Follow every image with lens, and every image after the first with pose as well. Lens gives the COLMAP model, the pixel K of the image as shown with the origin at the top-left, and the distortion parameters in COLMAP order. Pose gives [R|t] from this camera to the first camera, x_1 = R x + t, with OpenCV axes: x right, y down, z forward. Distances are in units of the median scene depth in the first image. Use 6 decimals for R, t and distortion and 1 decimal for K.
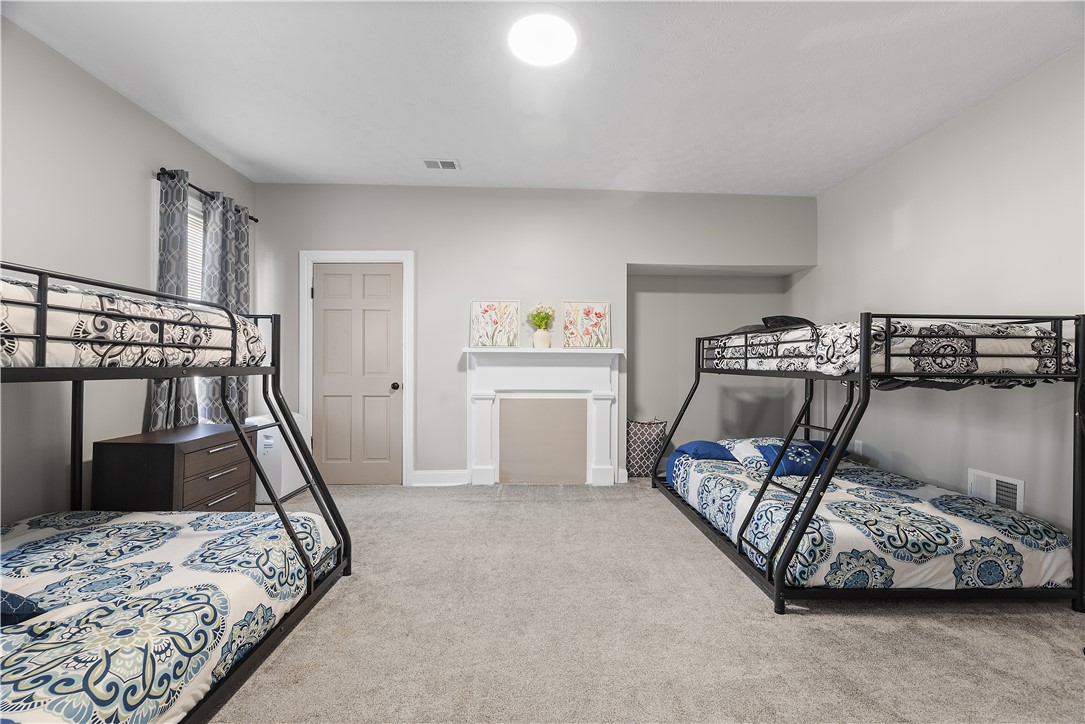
lens RADIAL K [[439.2, 0, 546.7], [0, 439.2, 365.4], [0, 0, 1]] dist [-0.001372, 0.000118]
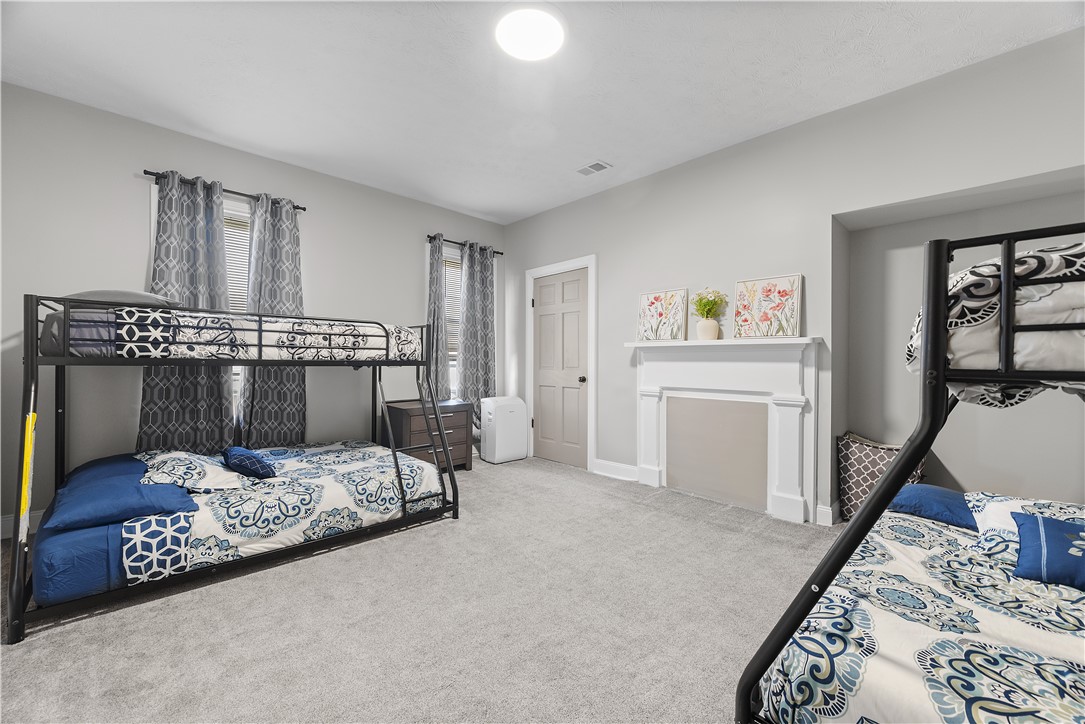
lens RADIAL K [[439.2, 0, 546.7], [0, 439.2, 365.4], [0, 0, 1]] dist [-0.001372, 0.000118]
pose [[0.660150, 0.005592, -0.751113, 0.639944], [-0.002171, 0.999982, 0.005538, 0.008559], [0.751131, -0.002025, 0.660150, 0.301641]]
